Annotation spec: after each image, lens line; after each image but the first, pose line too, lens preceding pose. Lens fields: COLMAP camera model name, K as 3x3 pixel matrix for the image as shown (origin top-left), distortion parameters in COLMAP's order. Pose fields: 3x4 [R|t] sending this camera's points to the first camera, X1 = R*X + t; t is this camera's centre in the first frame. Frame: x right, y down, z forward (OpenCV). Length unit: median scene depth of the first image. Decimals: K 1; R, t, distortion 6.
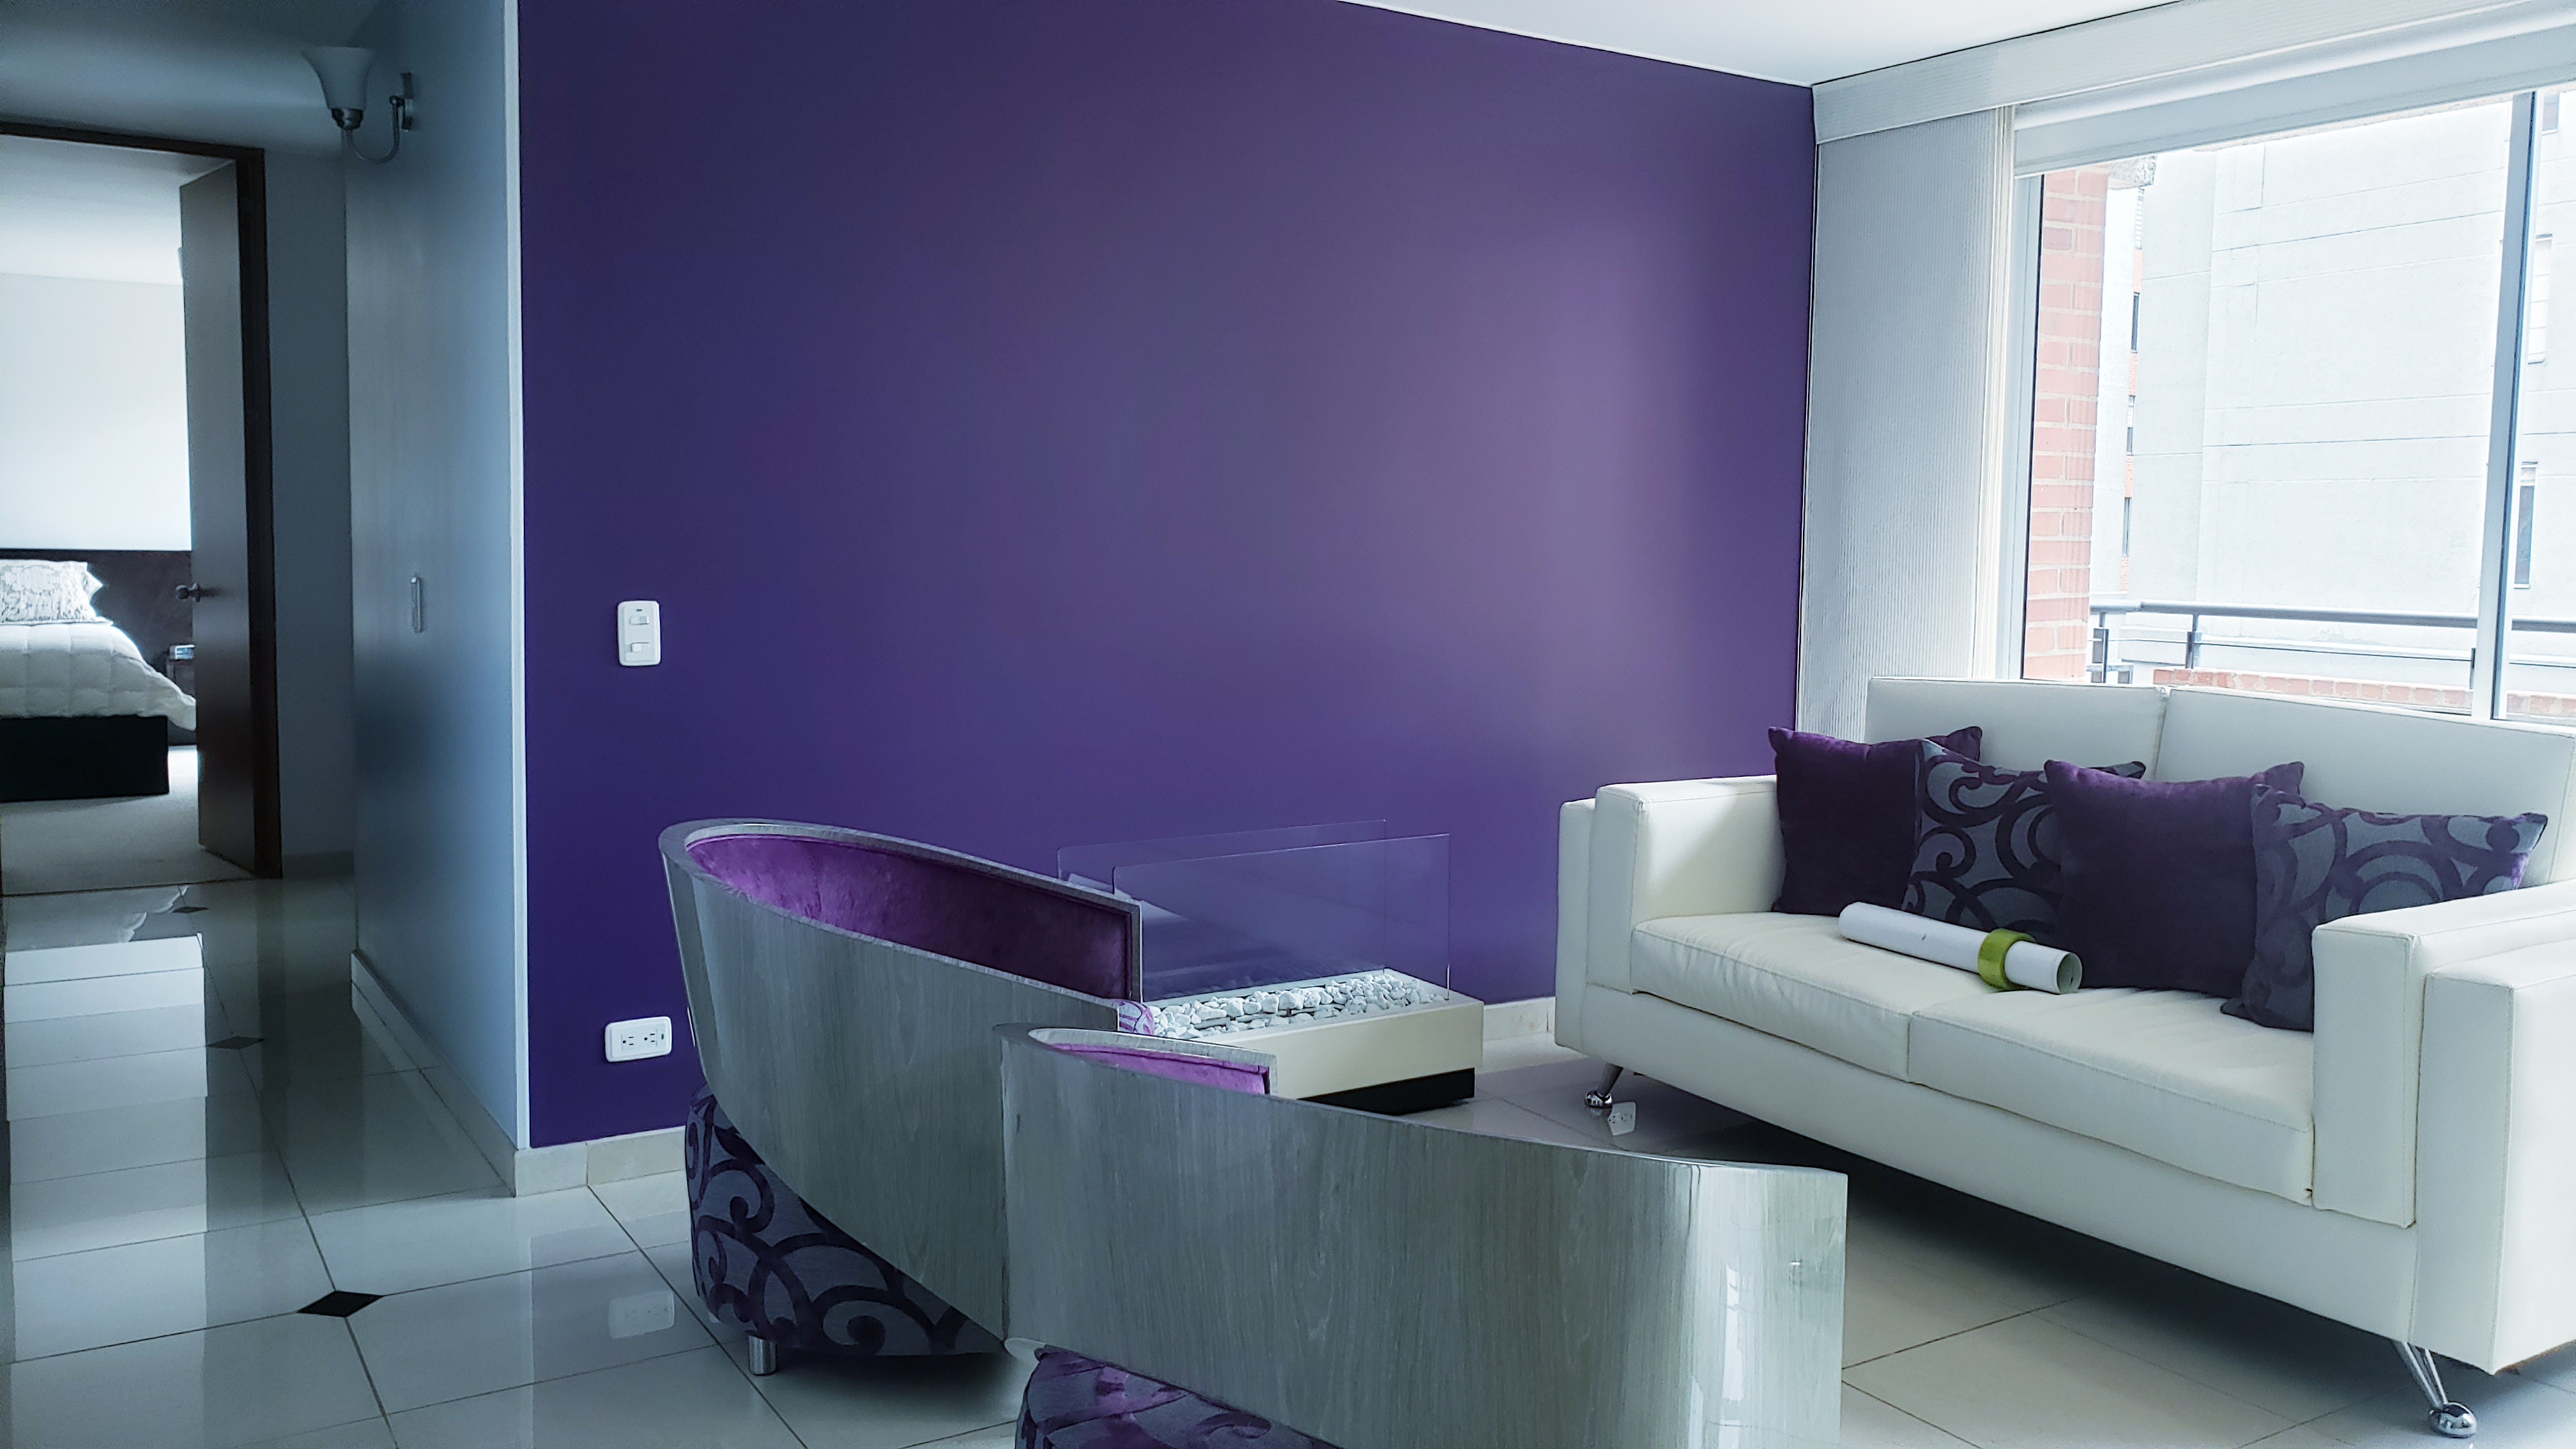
lens RADIAL K [[2026.6, 0, 1295.0], [0, 2026.6, 670.2], [0, 0, 1]] dist [-0.064615, 0.131164]
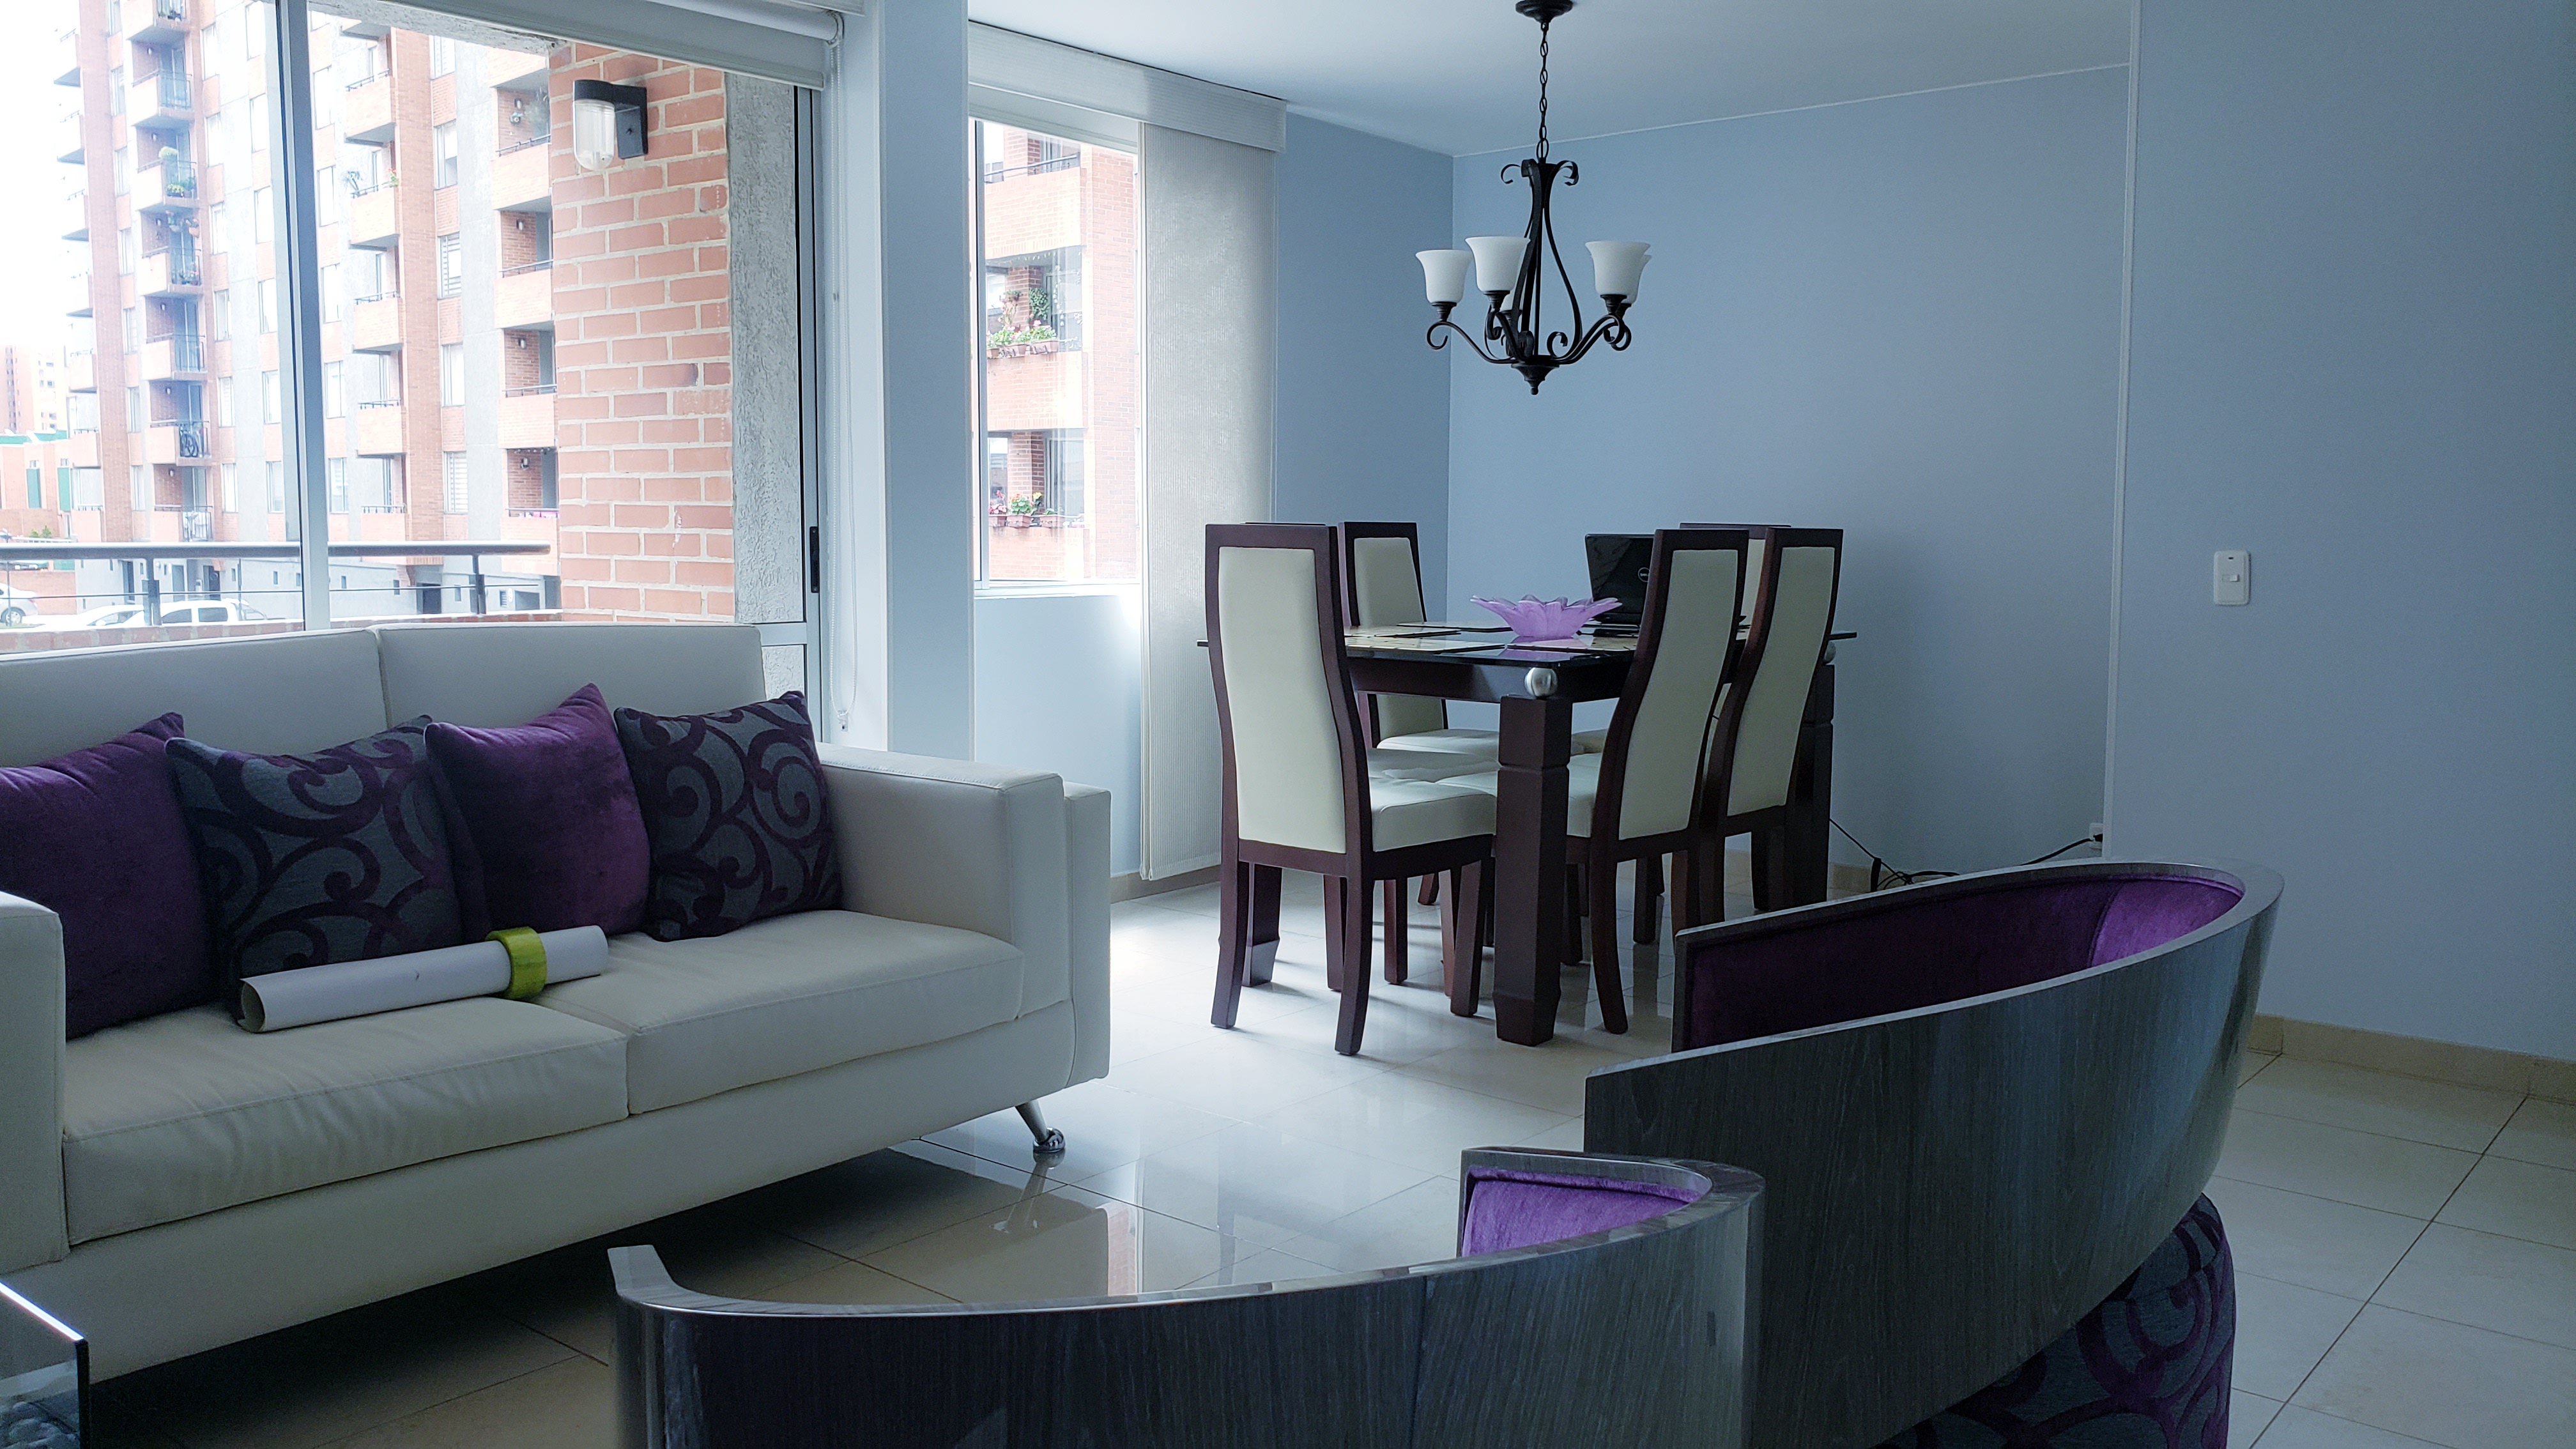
lens RADIAL K [[2021.1, 0, 1370.0], [0, 2021.1, 711.9], [0, 0, 1]] dist [-0.000794, 0.001164]
pose [[-0.341270, -0.110838, 0.933408, -0.532933], [0.054550, 0.989015, 0.137385, -0.052957], [-0.938381, 0.097802, -0.331475, 0.958595]]
